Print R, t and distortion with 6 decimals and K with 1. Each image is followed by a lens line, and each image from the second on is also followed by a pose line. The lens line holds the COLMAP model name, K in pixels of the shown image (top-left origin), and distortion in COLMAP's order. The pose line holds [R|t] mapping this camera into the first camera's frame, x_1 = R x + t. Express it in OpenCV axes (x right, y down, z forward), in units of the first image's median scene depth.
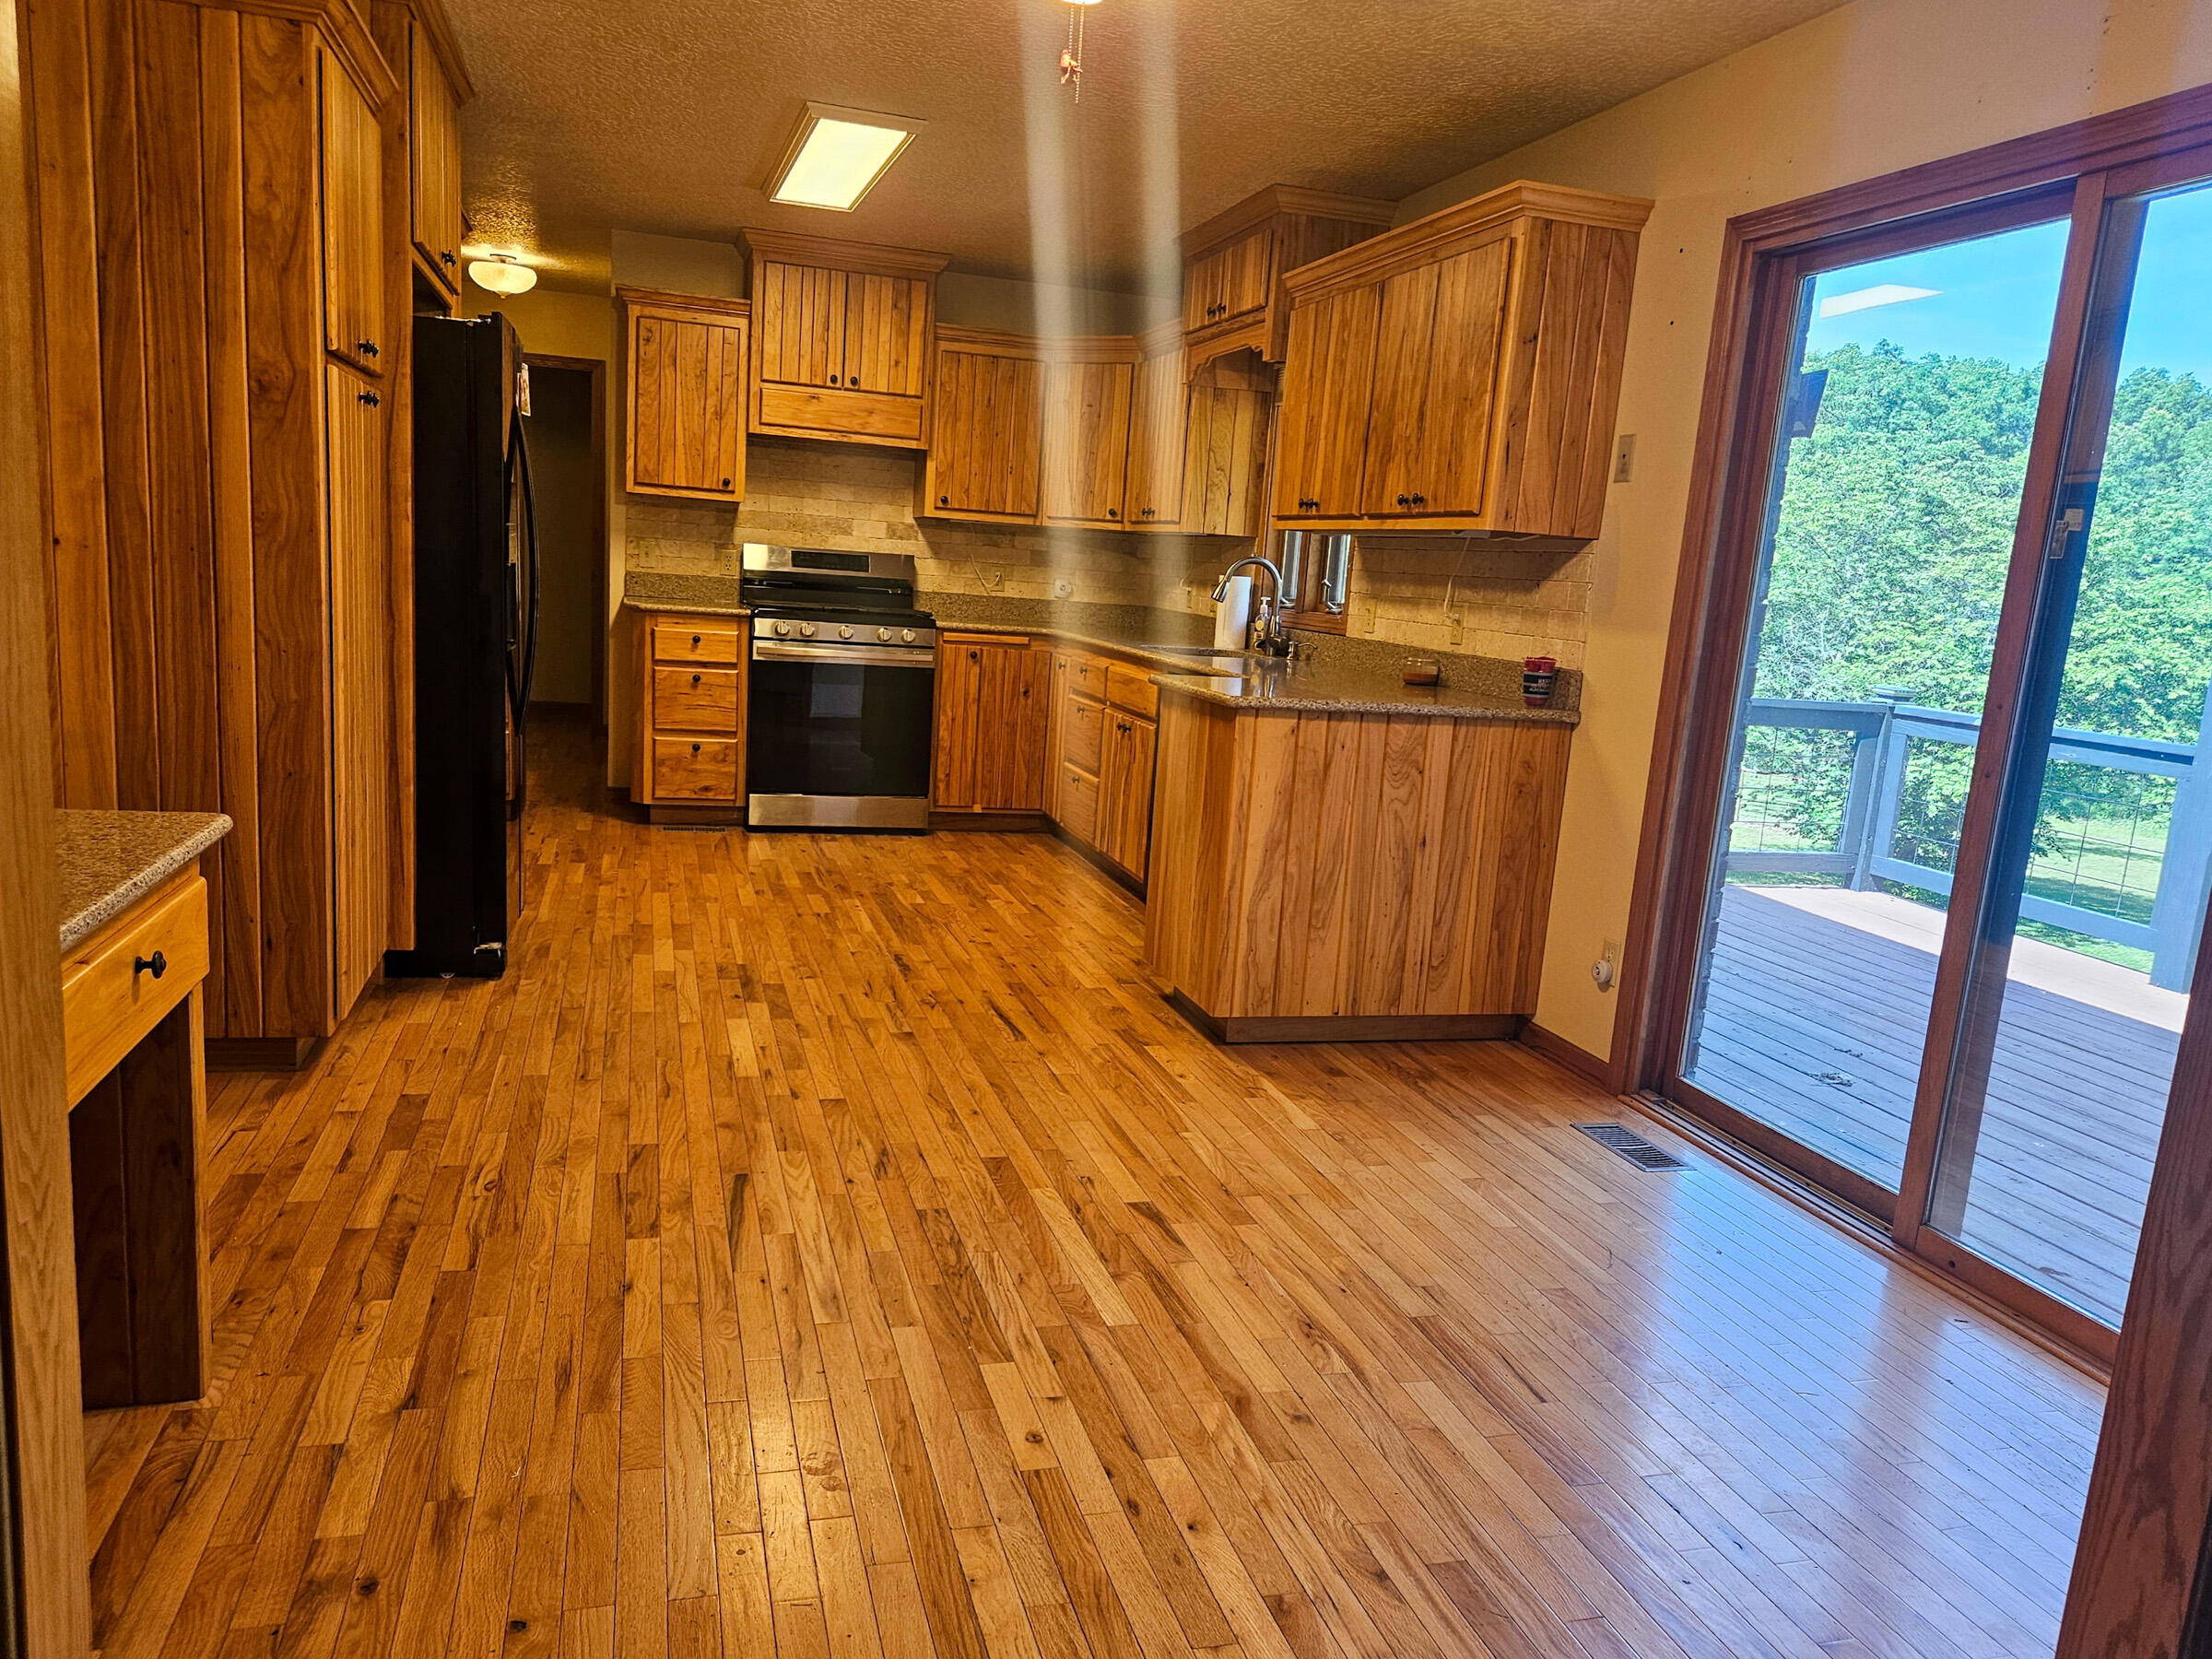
lens RADIAL K [[1563.4, 0, 1096.0], [0, 1563.4, 853.5], [0, 0, 1]] dist [0.034566, -0.014915]
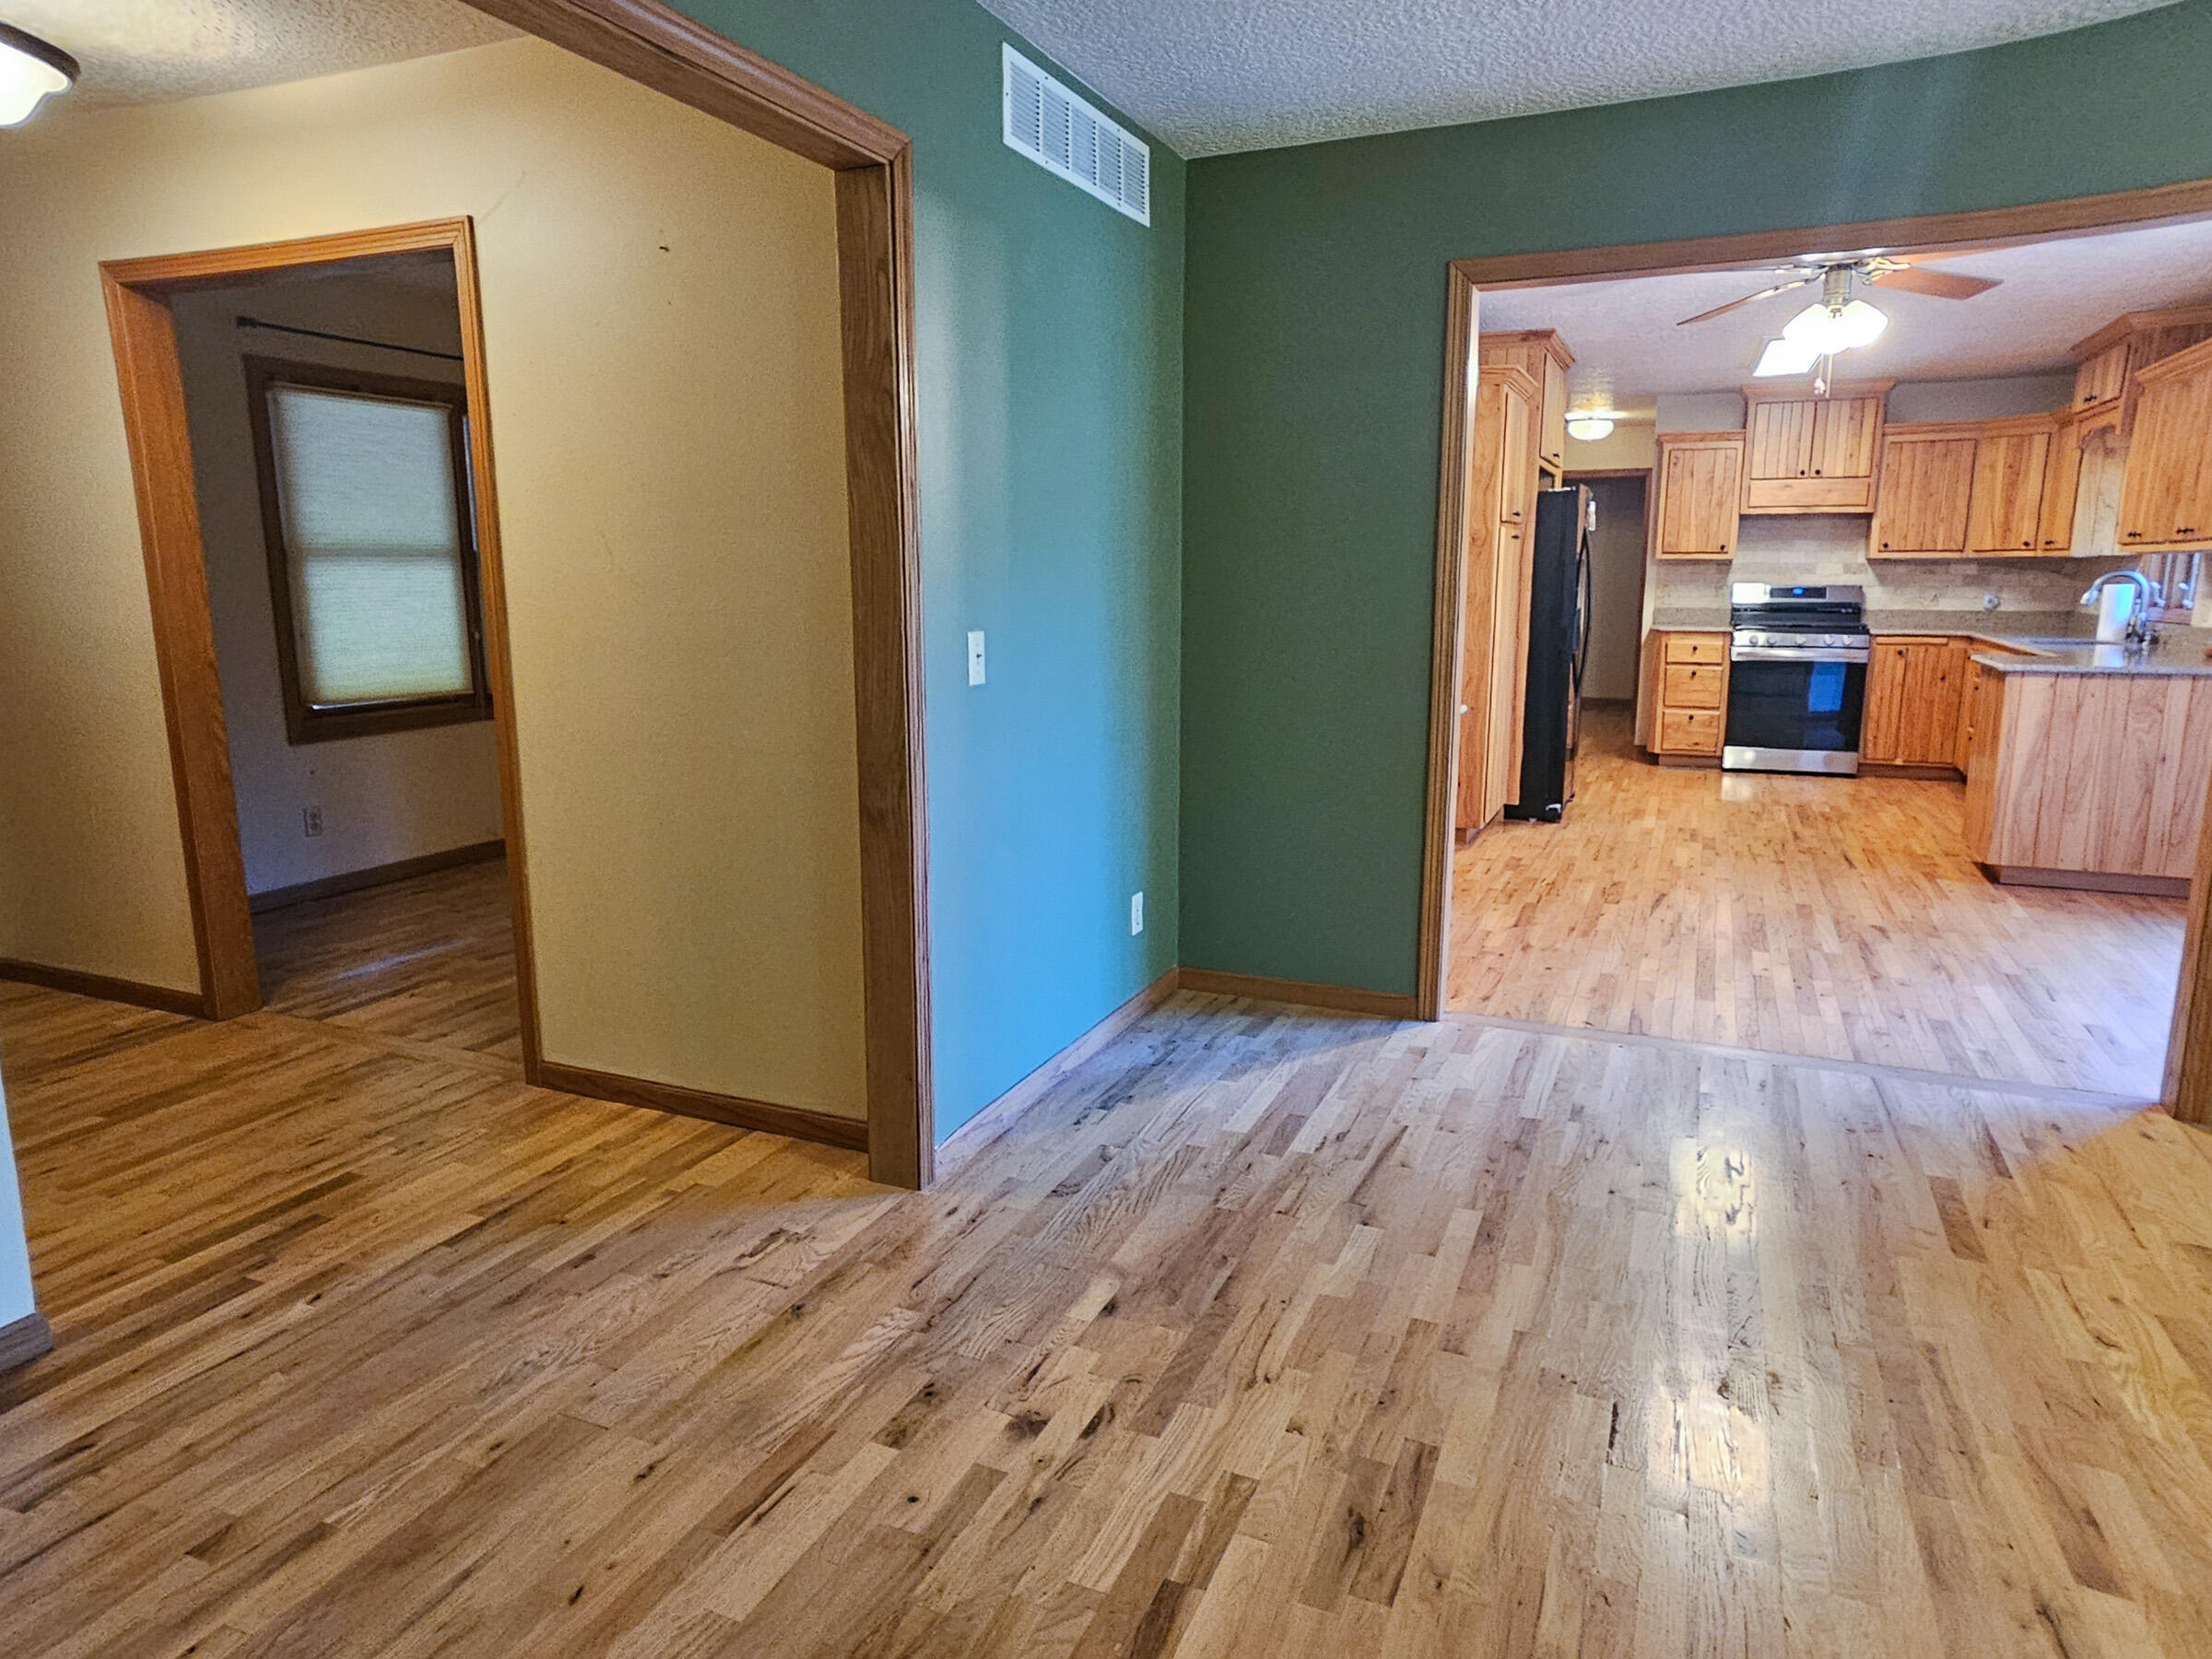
lens RADIAL K [[1366.0, 0, 1096.1], [0, 1366.0, 827.8], [0, 0, 1]] dist [-0.022211, 0.028943]
pose [[0.763347, 0.048422, -0.644171, 0.237490], [-0.060165, 0.998181, 0.003738, 0.101129], [0.643181, 0.035903, 0.764872, -0.578519]]
